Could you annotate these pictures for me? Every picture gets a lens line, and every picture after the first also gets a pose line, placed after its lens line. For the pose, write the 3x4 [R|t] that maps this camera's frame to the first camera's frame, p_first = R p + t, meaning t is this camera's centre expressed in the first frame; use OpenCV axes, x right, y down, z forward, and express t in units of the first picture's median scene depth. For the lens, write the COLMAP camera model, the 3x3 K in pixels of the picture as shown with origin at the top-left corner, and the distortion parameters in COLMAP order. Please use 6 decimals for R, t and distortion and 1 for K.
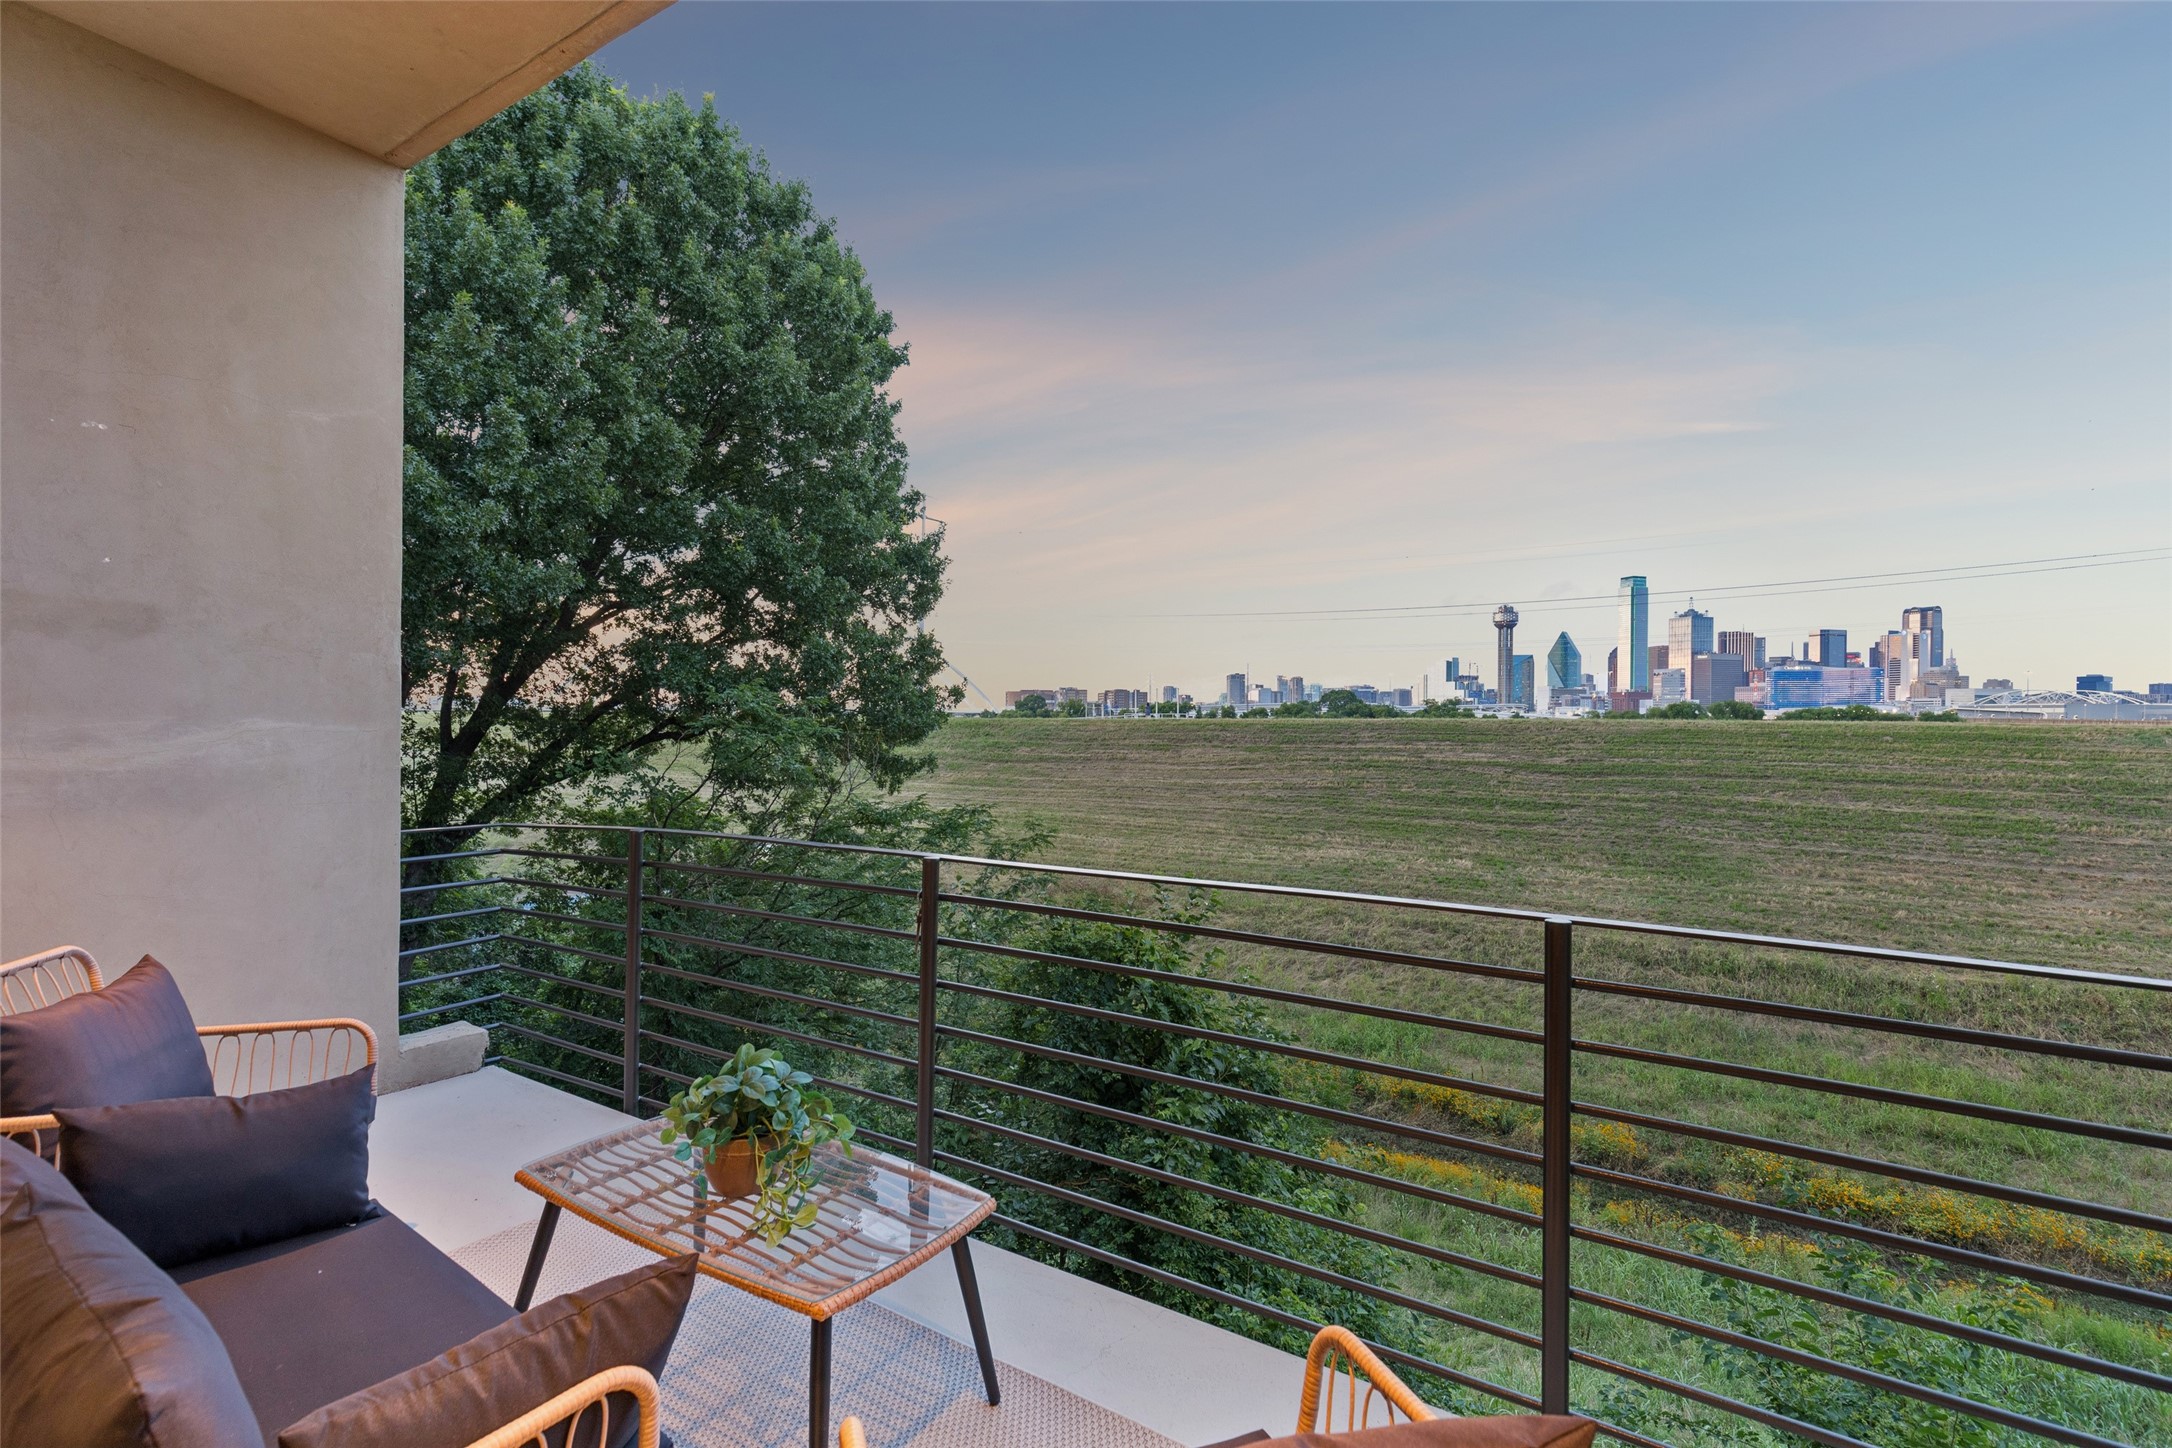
lens RADIAL K [[1015.1, 0, 1082.0], [0, 1015.1, 708.8], [0, 0, 1]] dist [0.013118, -0.001365]
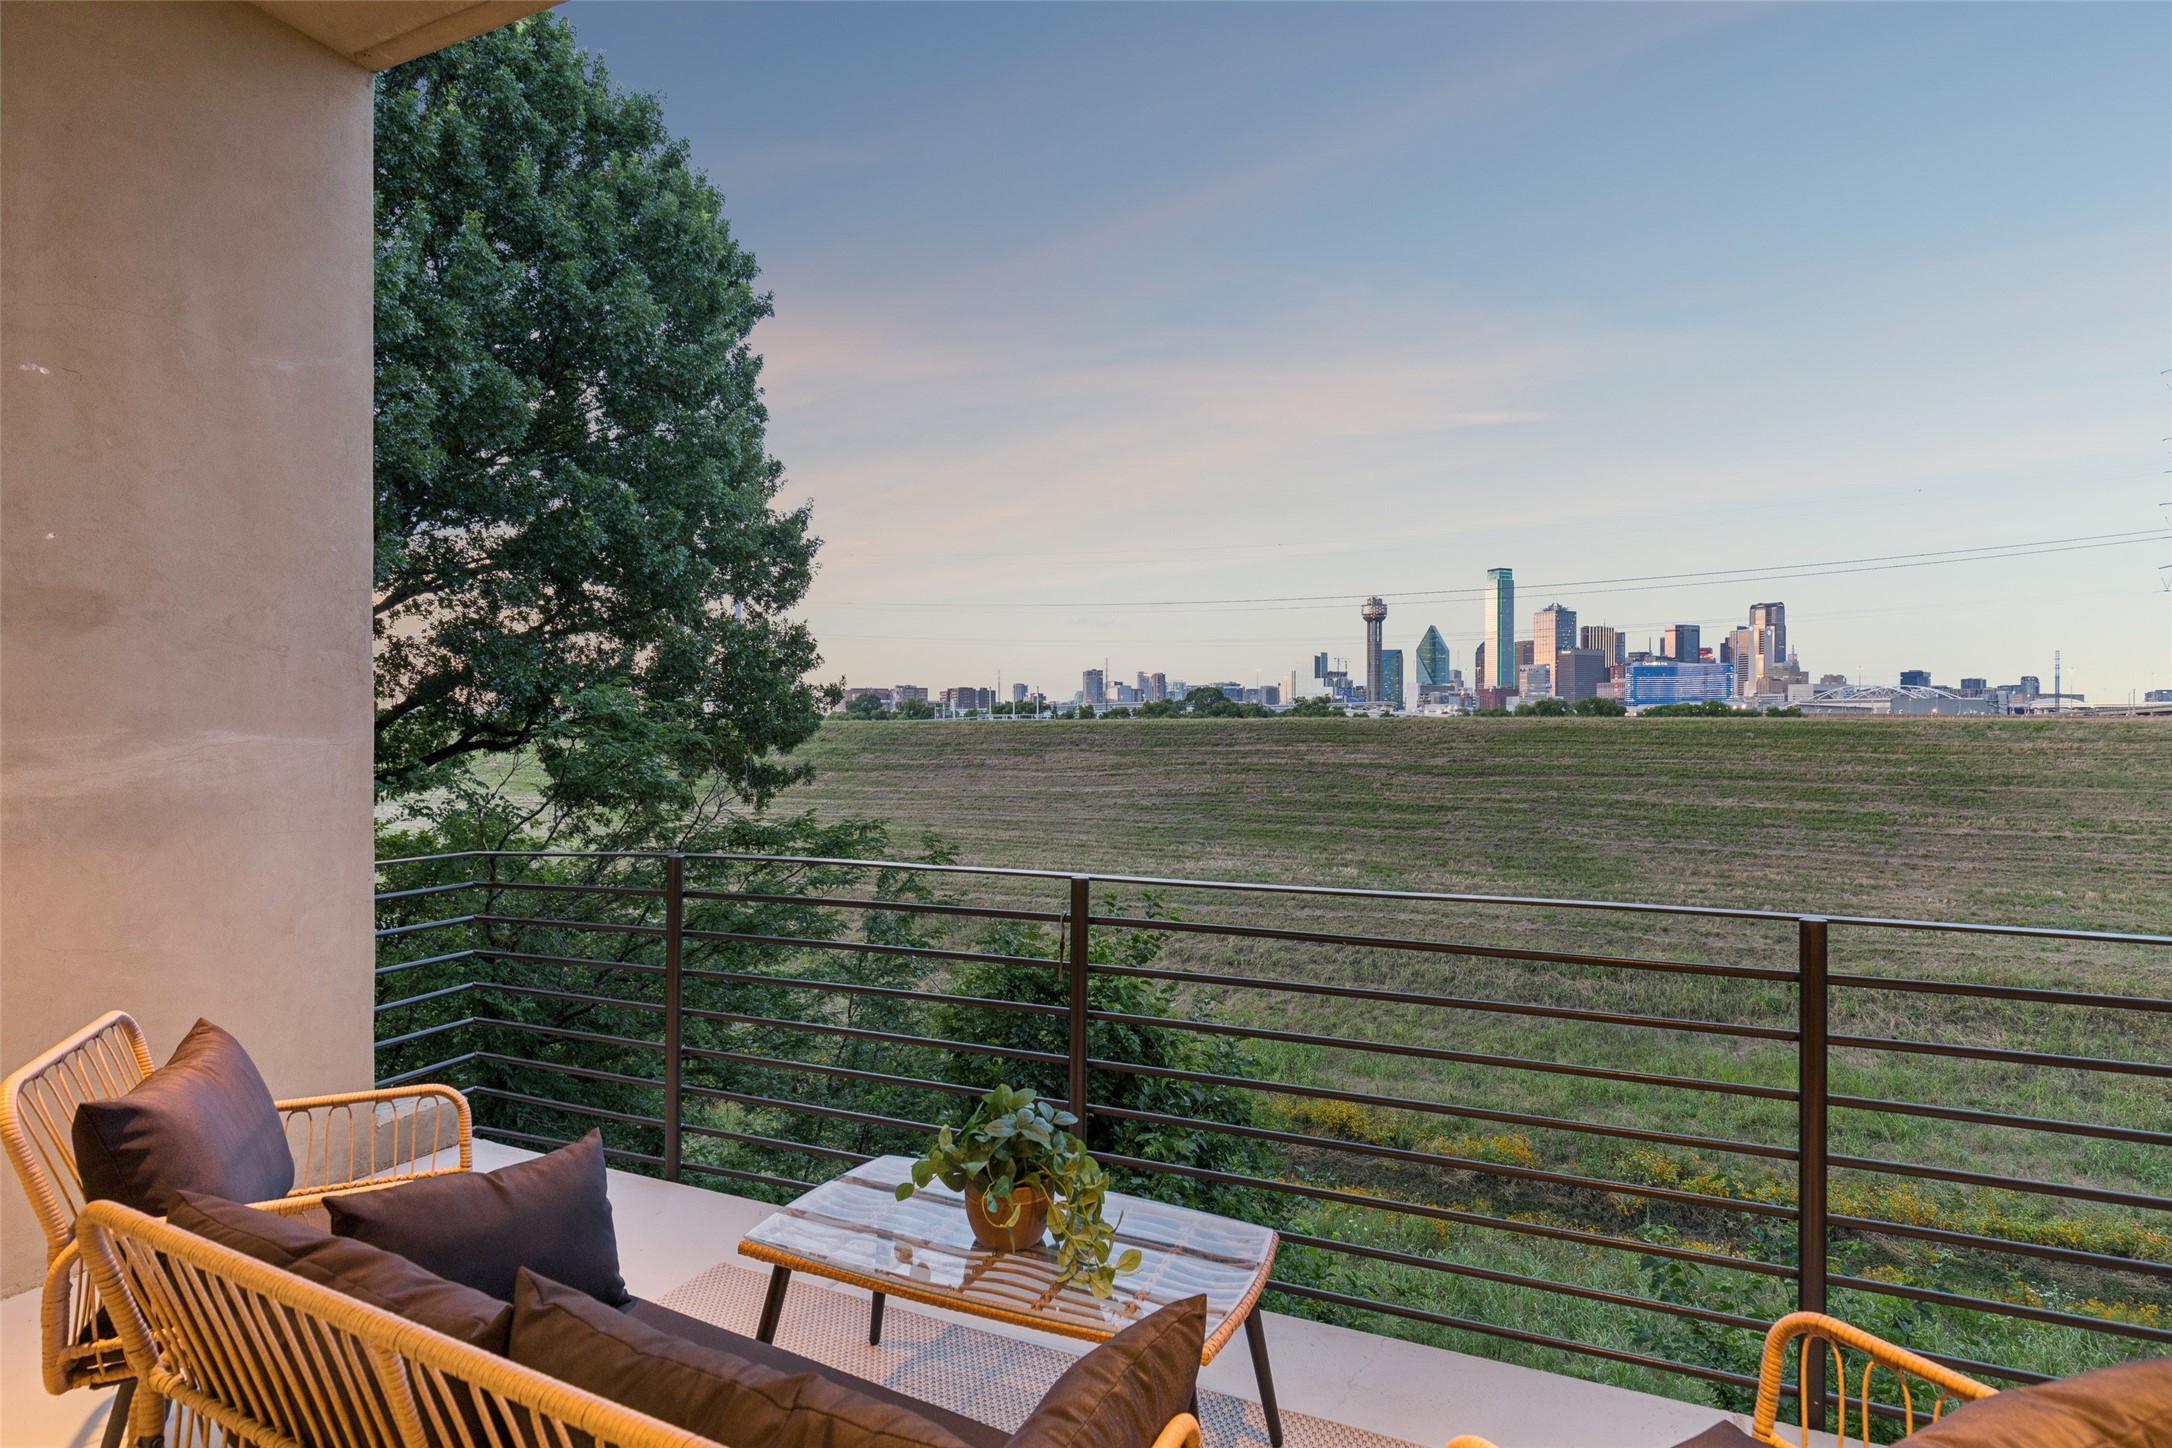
lens RADIAL K [[1134.3, 0, 1090.5], [0, 1134.3, 714.6], [0, 0, 1]] dist [0.003489, -0.001863]
pose [[0.988436, -0.006604, 0.151494, -0.036618], [0.005846, 0.999968, 0.005447, -0.000617], [-0.151525, -0.004498, 0.988443, -0.001225]]
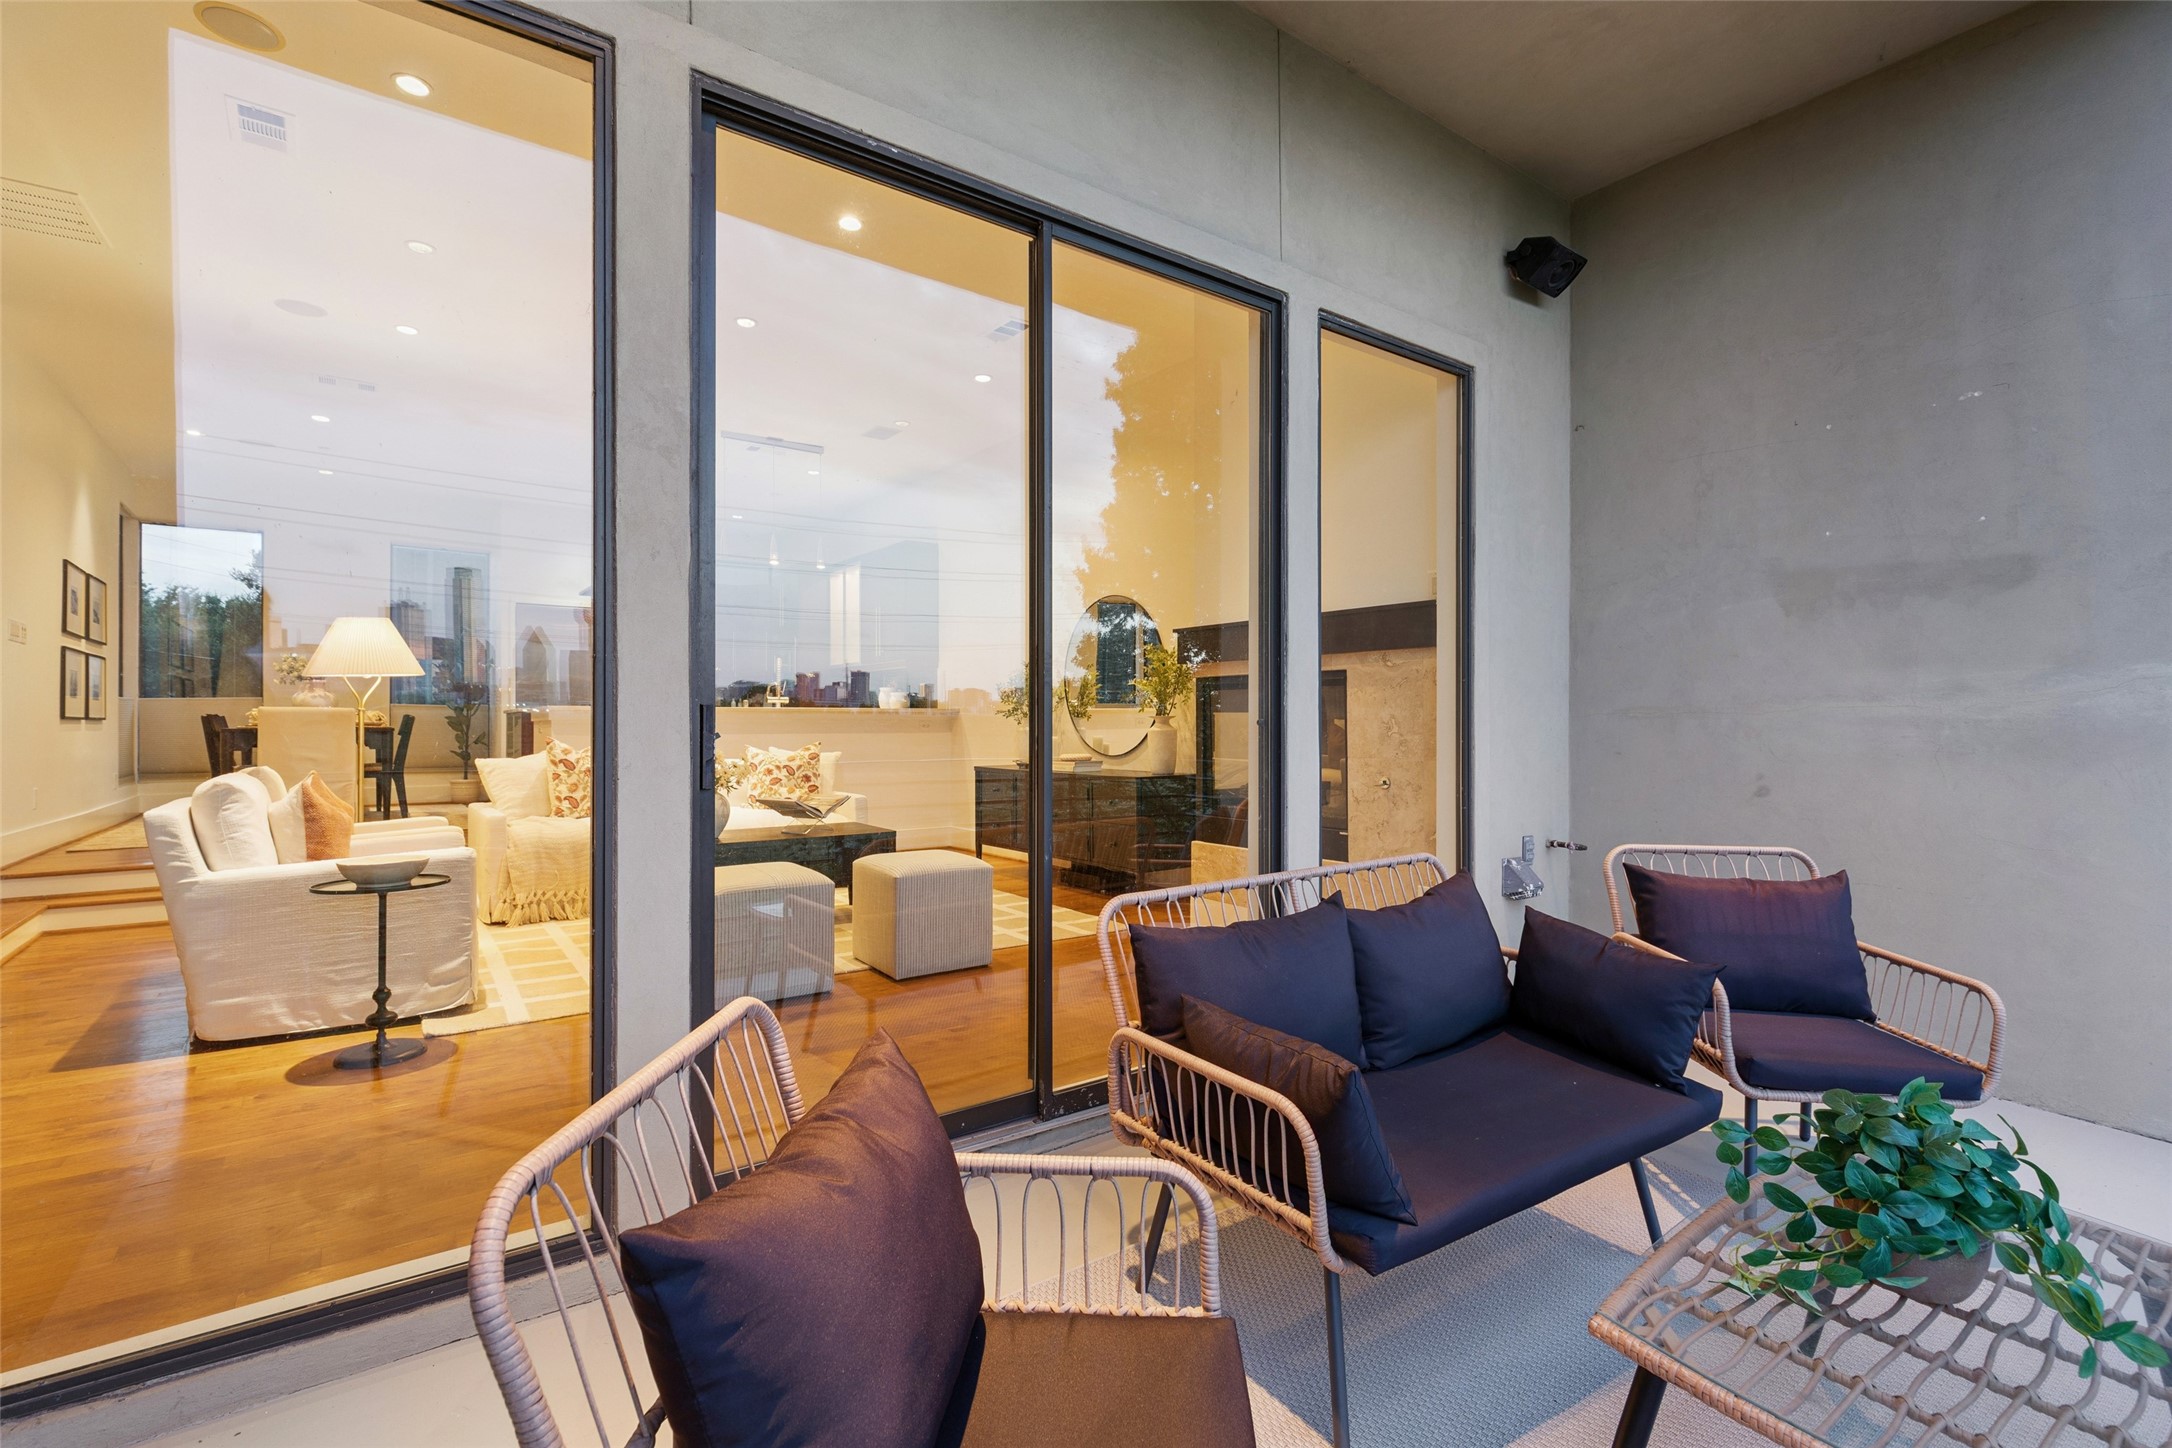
lens RADIAL K [[1015.1, 0, 1081.1], [0, 1015.1, 726.3], [0, 0, 1]] dist [0.013118, -0.001365]
pose [[-0.351822, -0.006350, -0.936045, 0.046986], [0.002296, 0.999968, -0.007646, 0.009747], [0.936064, -0.004840, -0.351797, 0.066590]]
